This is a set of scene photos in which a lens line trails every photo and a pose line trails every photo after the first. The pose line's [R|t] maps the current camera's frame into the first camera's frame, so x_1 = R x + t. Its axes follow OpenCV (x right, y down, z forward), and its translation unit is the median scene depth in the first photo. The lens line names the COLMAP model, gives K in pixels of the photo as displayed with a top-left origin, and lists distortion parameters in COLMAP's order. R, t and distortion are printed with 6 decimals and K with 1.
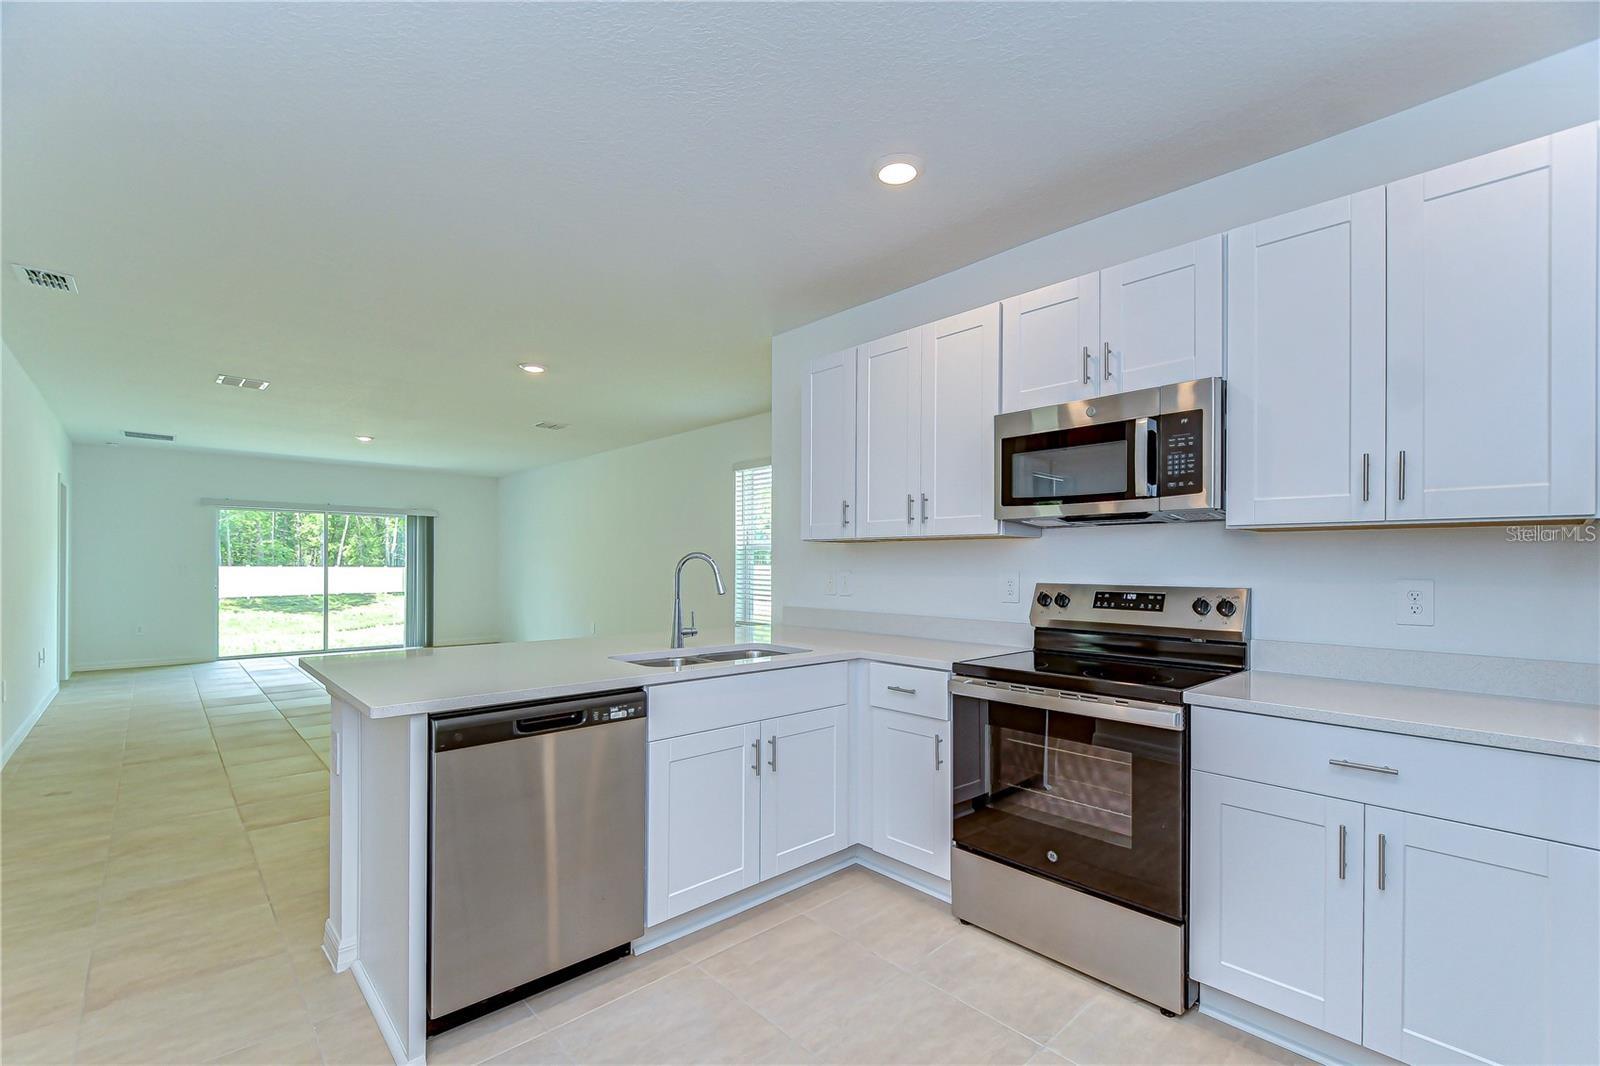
lens RADIAL K [[689.4, 0, 803.3], [0, 689.4, 561.7], [0, 0, 1]] dist [0.000065, -0.001501]
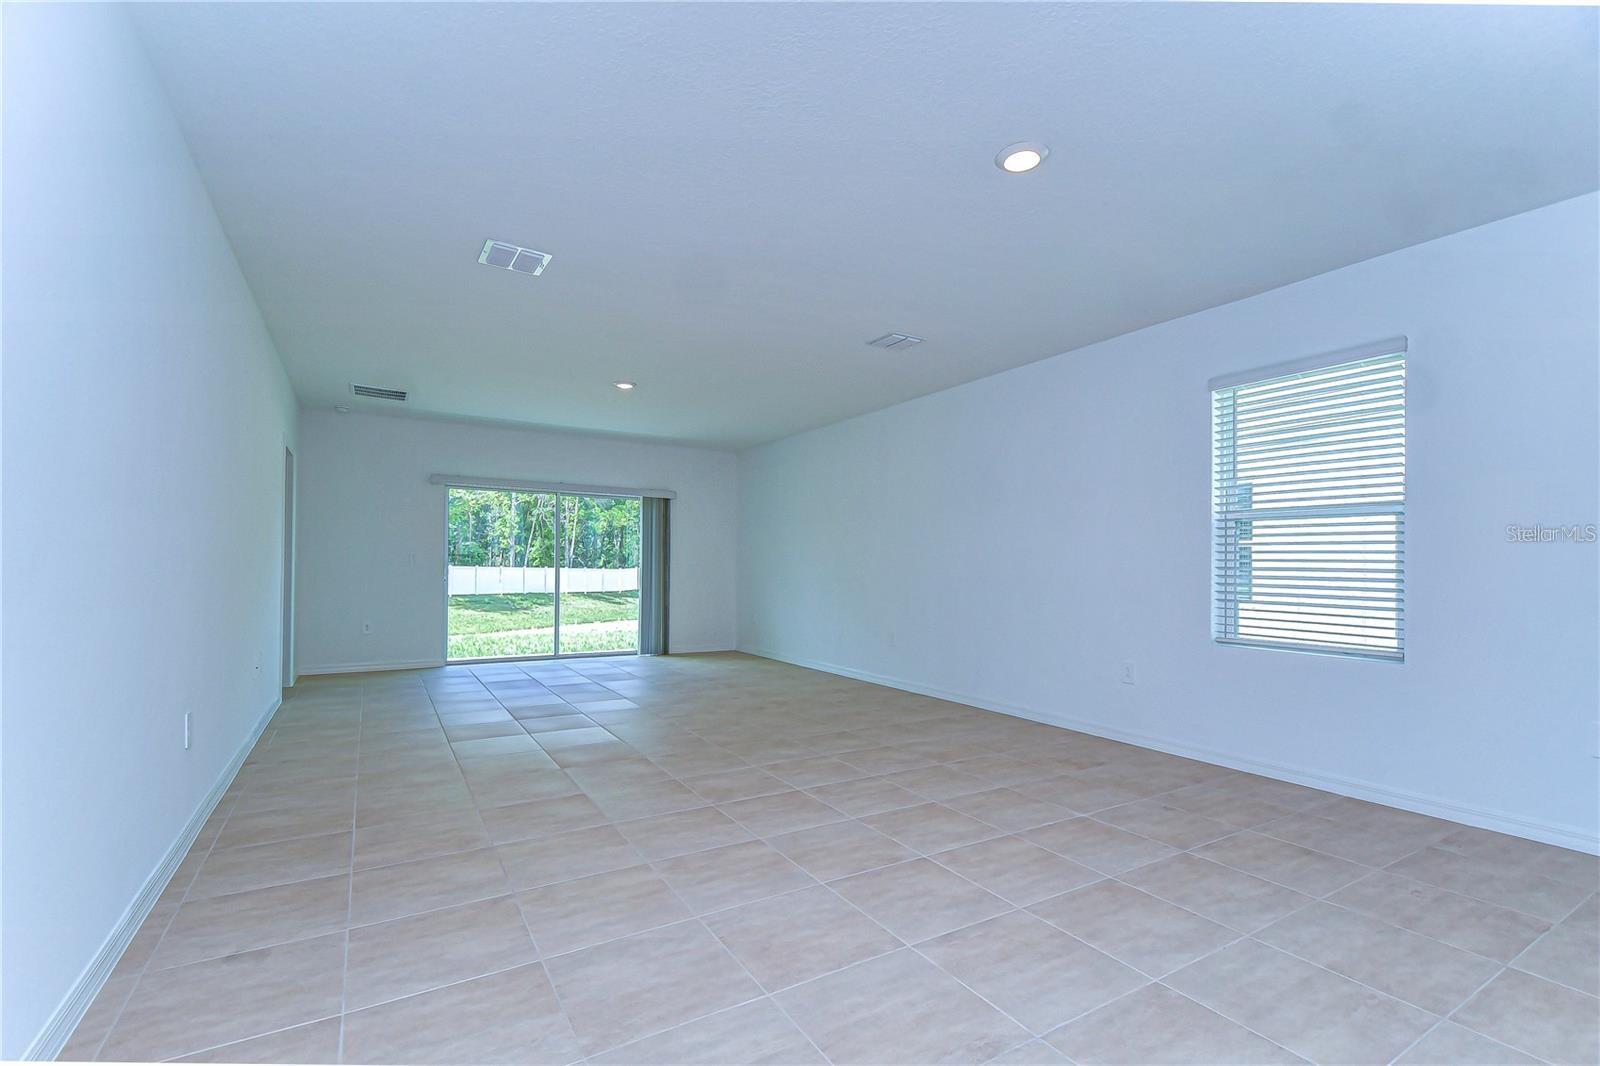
lens RADIAL K [[689.4, 0, 808.1], [0, 689.4, 566.9], [0, 0, 1]] dist [0.000065, -0.001501]
pose [[0.981718, 0.005815, -0.190250, -0.218308], [-0.006088, 0.999981, -0.000849, 0.017360], [0.190242, 0.001991, 0.981735, 0.218169]]
